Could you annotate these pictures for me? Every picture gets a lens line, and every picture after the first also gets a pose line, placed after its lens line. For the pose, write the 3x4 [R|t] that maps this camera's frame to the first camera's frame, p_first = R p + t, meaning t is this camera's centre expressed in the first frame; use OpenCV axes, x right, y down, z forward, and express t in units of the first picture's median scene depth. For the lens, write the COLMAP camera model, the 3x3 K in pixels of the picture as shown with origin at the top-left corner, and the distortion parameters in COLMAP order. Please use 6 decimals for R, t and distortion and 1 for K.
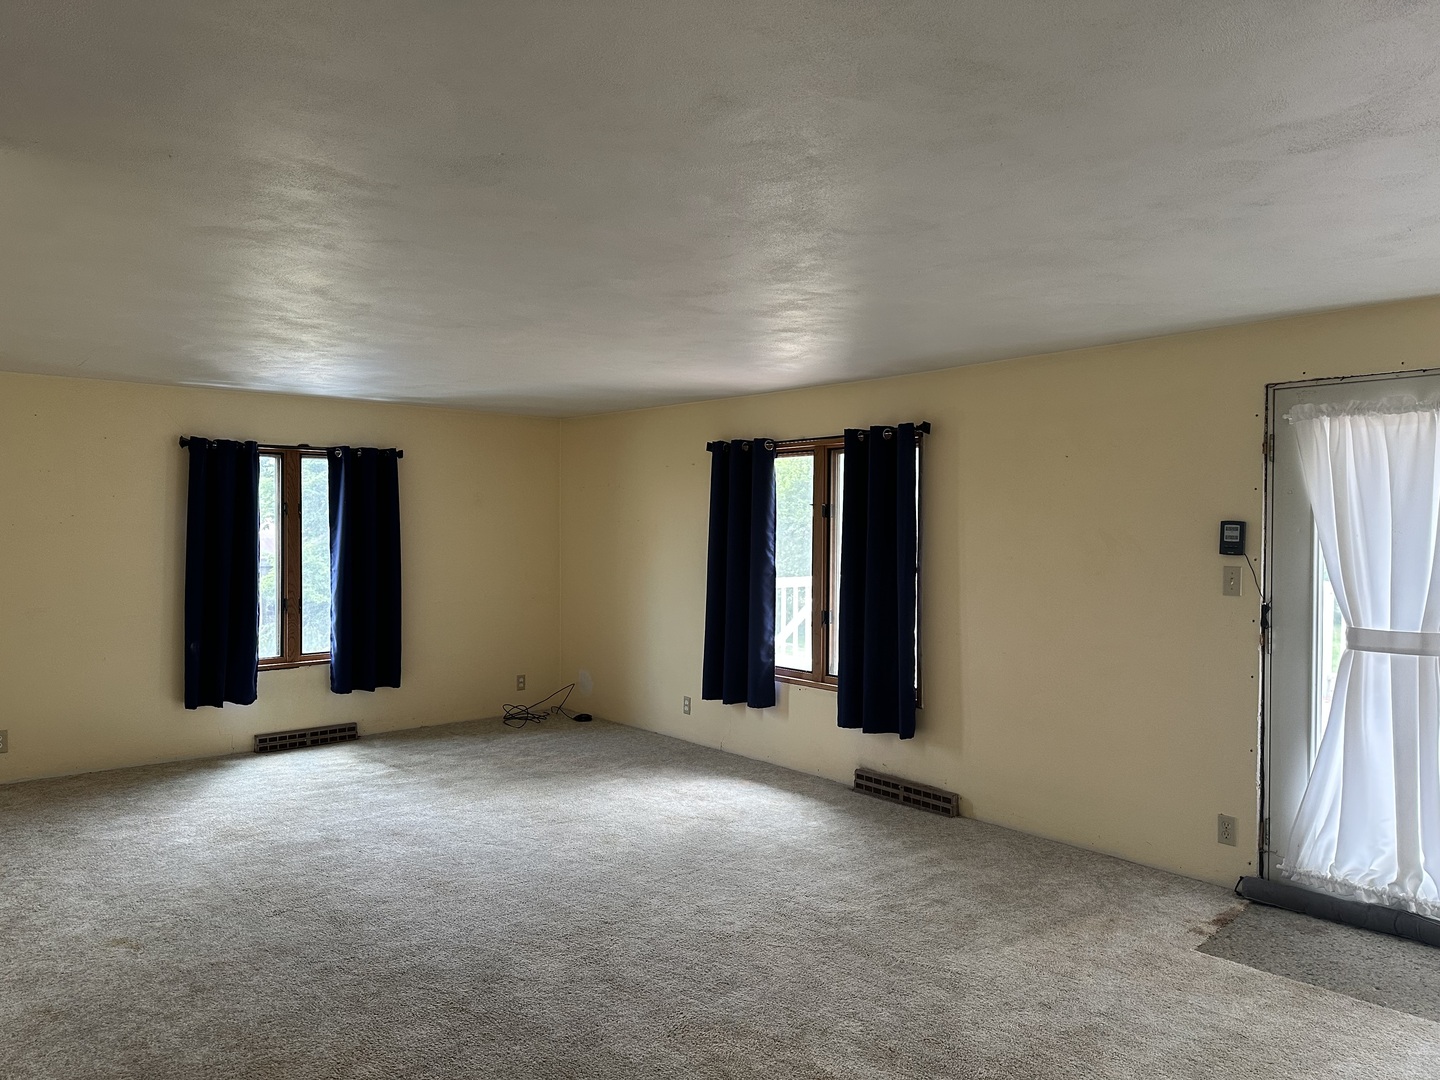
lens RADIAL K [[1002.6, 0, 726.8], [0, 1002.6, 541.2], [0, 0, 1]] dist [0.015622, -0.014782]
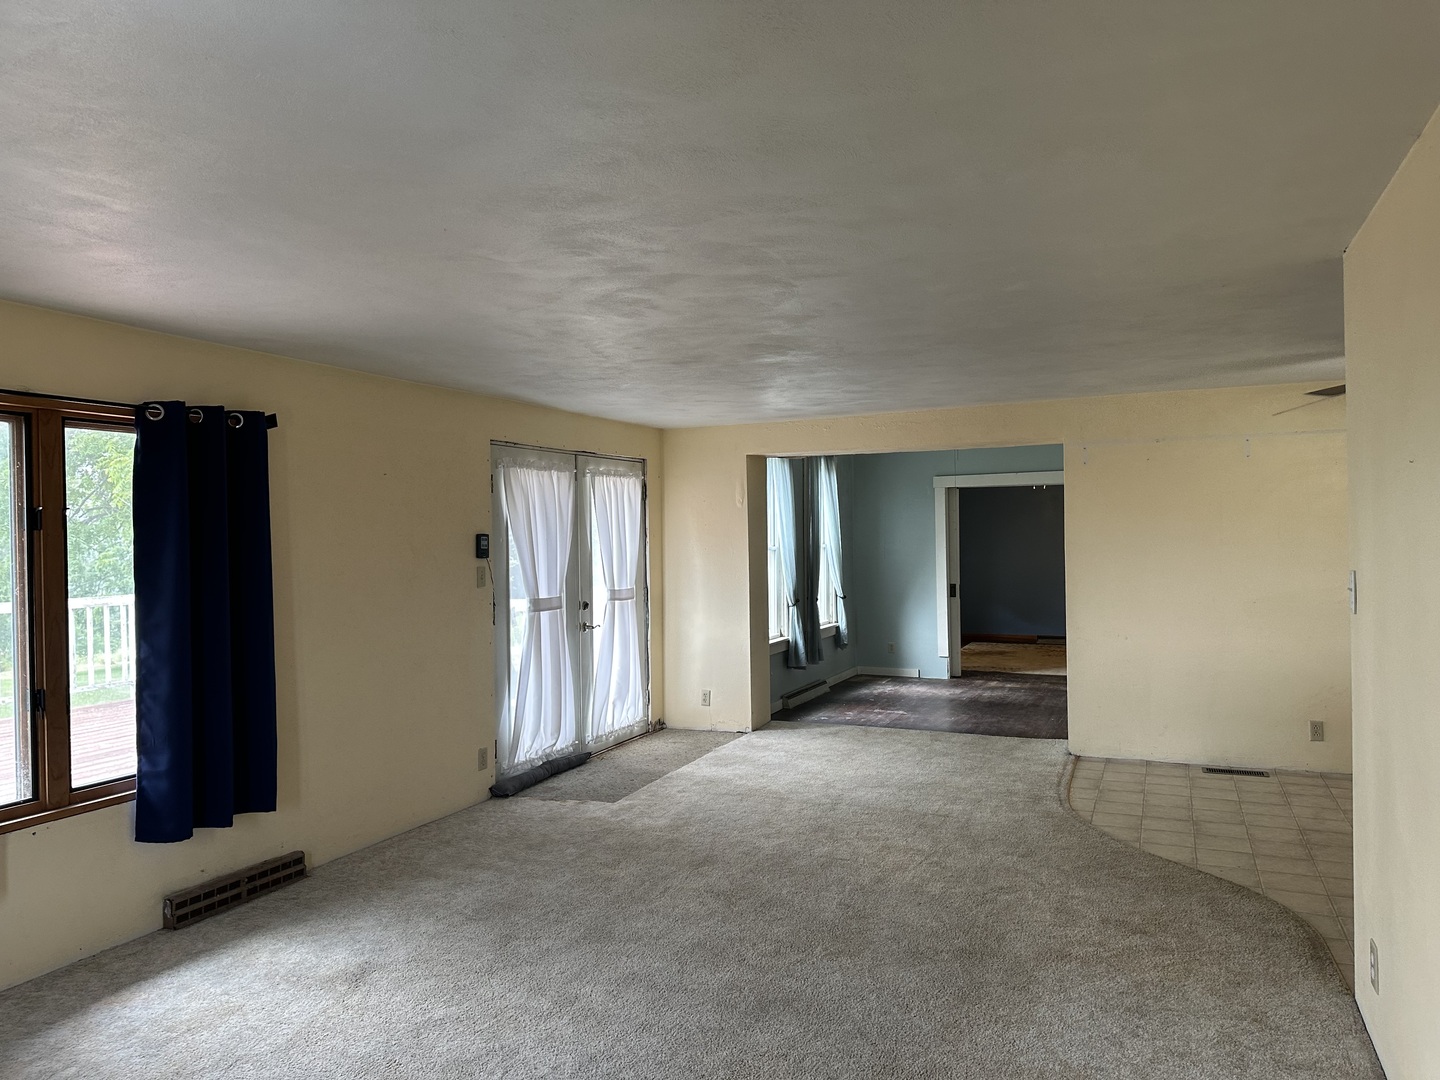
lens RADIAL K [[1002.6, 0, 731.1], [0, 1002.6, 533.9], [0, 0, 1]] dist [0.015622, -0.014782]
pose [[-0.432920, 0.001559, 0.901431, -0.801476], [0.026267, 0.999596, 0.010887, -0.023550], [-0.901050, 0.028391, -0.432786, 1.156428]]
